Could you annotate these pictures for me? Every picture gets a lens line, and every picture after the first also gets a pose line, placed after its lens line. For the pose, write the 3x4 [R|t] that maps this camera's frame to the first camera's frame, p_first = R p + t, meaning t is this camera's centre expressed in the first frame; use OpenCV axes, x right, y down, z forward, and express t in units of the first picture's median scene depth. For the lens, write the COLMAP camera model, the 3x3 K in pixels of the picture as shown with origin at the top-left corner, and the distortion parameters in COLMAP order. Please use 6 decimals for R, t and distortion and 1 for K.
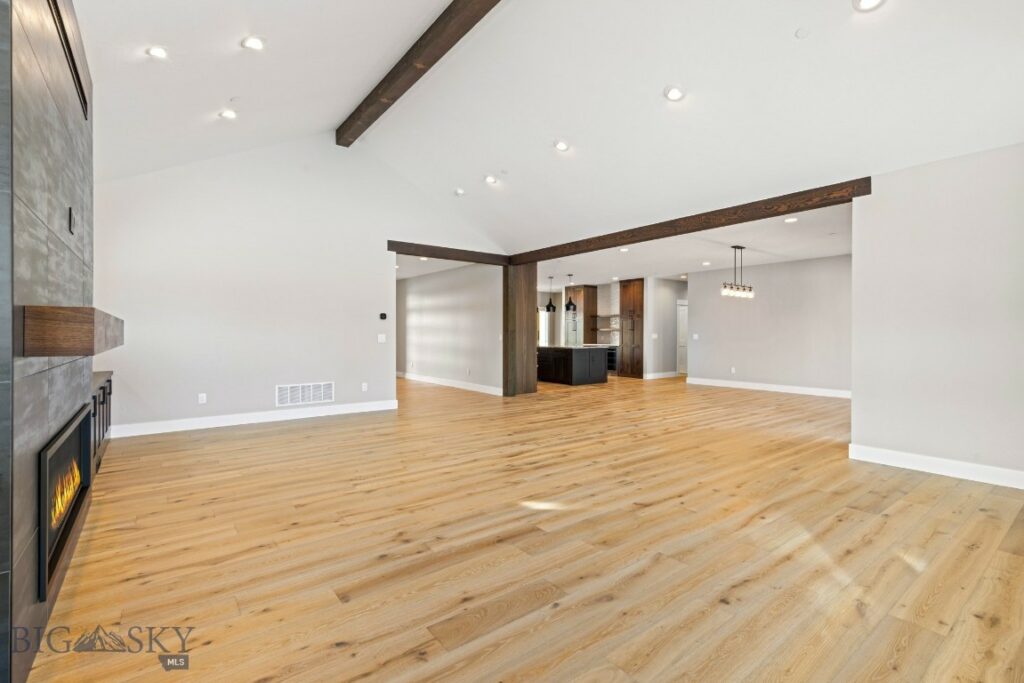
lens RADIAL K [[461.2, 0, 511.3], [0, 461.2, 337.2], [0, 0, 1]] dist [0.008269, -0.002098]
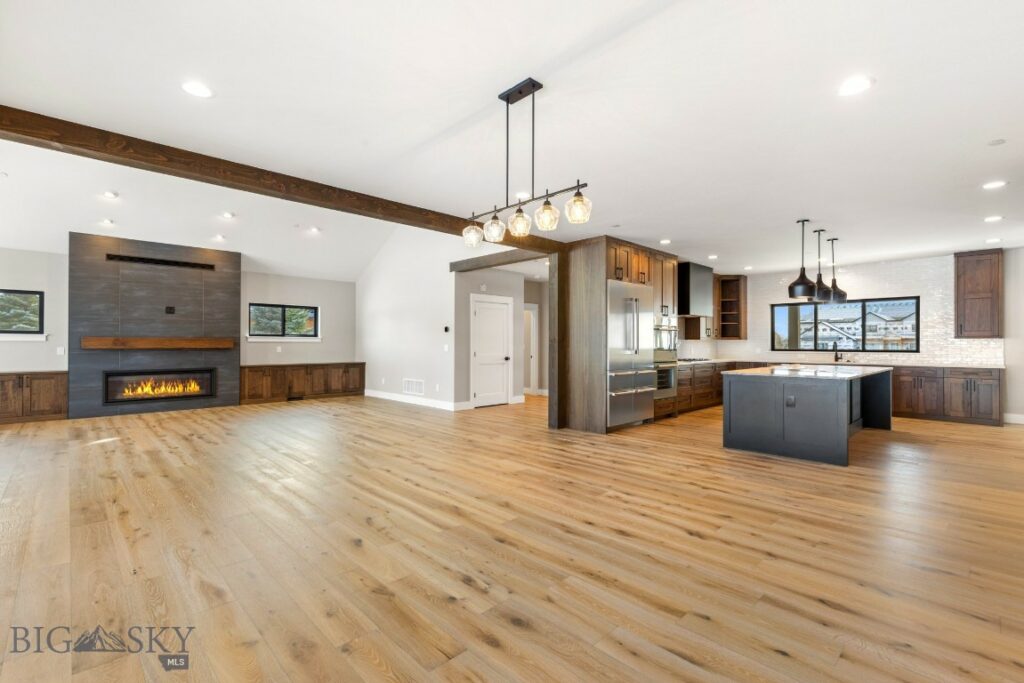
lens RADIAL K [[461.2, 0, 513.4], [0, 461.2, 342.7], [0, 0, 1]] dist [0.008269, -0.002098]
pose [[0.122481, -0.003670, -0.992464, 0.764069], [-0.009868, 0.999939, -0.004916, -0.006707], [0.992422, 0.010395, 0.122437, 0.876244]]
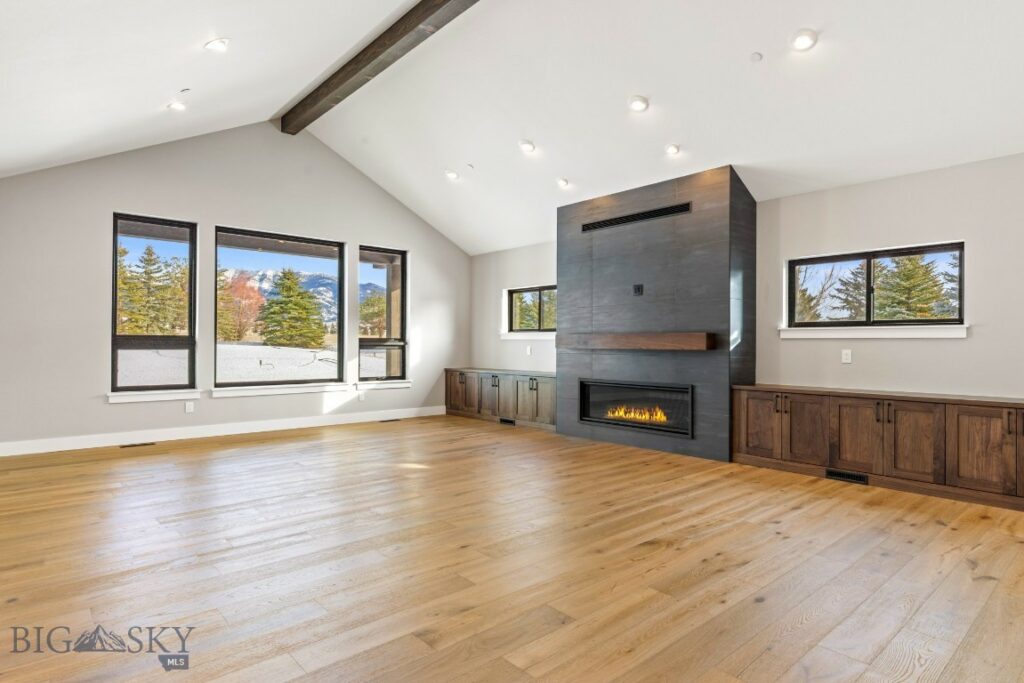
lens RADIAL K [[562.7, 0, 509.6], [0, 562.7, 339.5], [0, 0, 1]] dist [0.012691, -0.001235]
pose [[-0.997226, -0.008205, -0.073975, -0.047555], [-0.008169, 0.999966, -0.000786, -0.003428], [0.073979, -0.000179, -0.997260, 1.024874]]
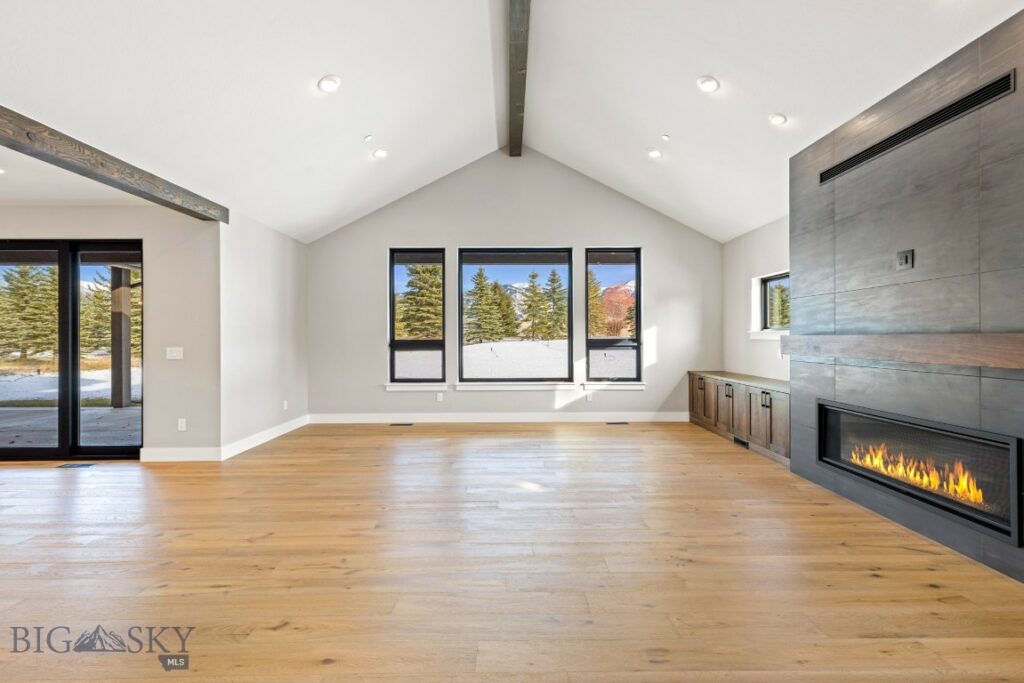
lens RADIAL K [[461.2, 0, 510.9], [0, 461.2, 336.9], [0, 0, 1]] dist [0.008269, -0.002098]
pose [[-0.799130, 0.000995, 0.601157, -0.244535], [0.007495, 0.999937, 0.008309, -0.016525], [-0.601112, 0.011145, -0.799087, 0.763702]]
